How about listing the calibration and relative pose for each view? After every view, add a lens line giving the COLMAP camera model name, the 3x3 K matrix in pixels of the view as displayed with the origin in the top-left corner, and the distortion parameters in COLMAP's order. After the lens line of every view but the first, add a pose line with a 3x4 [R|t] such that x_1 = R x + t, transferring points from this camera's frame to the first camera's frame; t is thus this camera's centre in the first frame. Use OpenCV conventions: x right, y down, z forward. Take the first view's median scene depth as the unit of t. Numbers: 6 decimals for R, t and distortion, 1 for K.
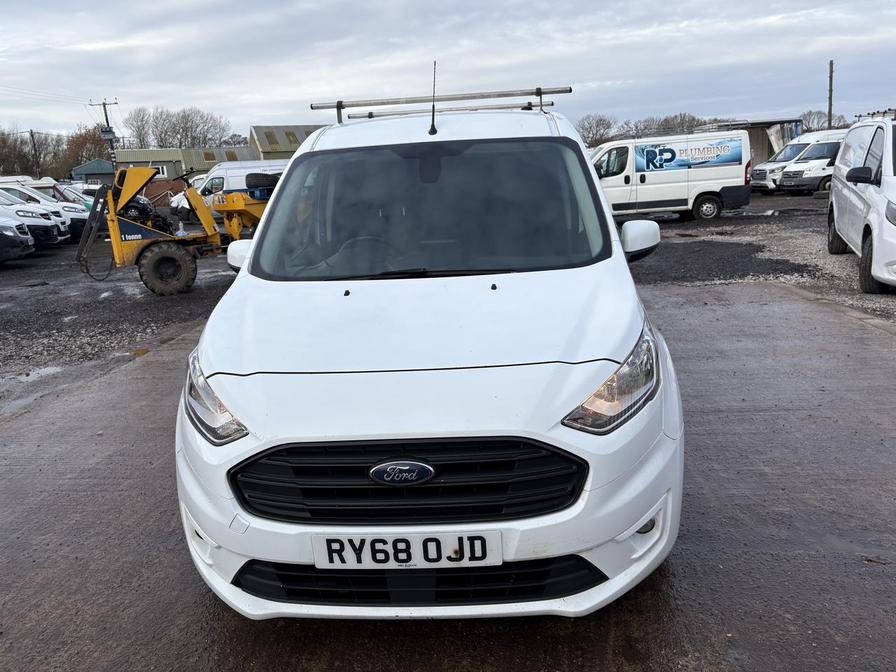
lens RADIAL K [[684.4, 0, 445.1], [0, 684.4, 336.2], [0, 0, 1]] dist [0.040337, -0.029563]
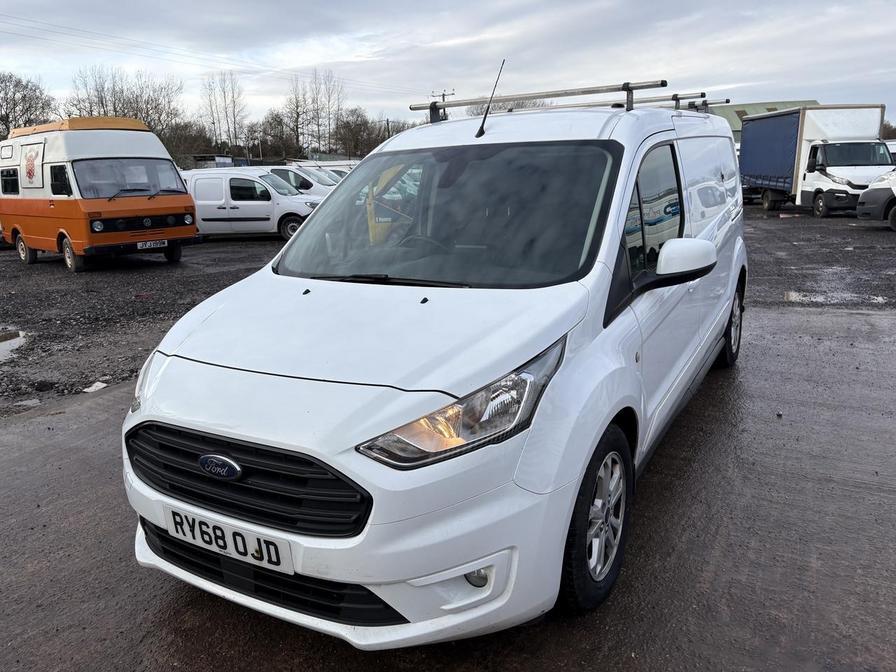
lens RADIAL K [[684.4, 0, 445.1], [0, 684.4, 336.2], [0, 0, 1]] dist [0.040337, -0.029563]
pose [[0.896691, 0.124748, -0.424715, 0.648115], [-0.116153, 0.992157, 0.046186, -0.087811], [0.427146, 0.007917, 0.904148, 0.167396]]
